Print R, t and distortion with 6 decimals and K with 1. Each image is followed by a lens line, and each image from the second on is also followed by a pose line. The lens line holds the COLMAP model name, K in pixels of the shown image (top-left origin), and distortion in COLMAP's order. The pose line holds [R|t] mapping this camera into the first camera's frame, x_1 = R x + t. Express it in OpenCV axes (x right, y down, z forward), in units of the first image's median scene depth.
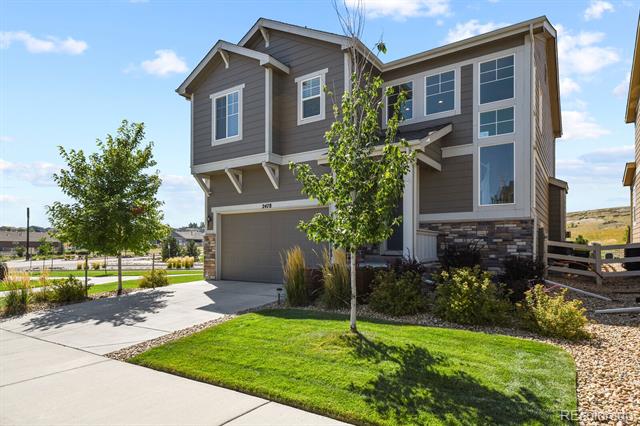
lens RADIAL K [[382.1, 0, 322.1], [0, 382.1, 240.0], [0, 0, 1]] dist [0.016597, 0.000139]
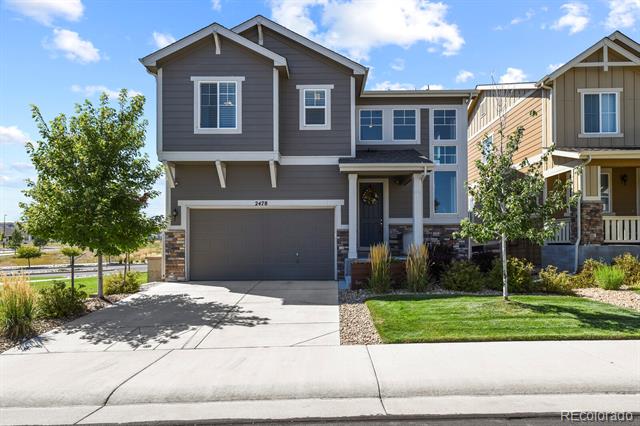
lens RADIAL K [[382.1, 0, 322.1], [0, 382.1, 240.0], [0, 0, 1]] dist [0.016597, 0.000139]
pose [[0.828347, 0.006967, 0.560172, -0.607642], [-0.007148, 0.999973, -0.001866, 0.008165], [-0.560170, -0.002458, 0.828374, 0.083821]]
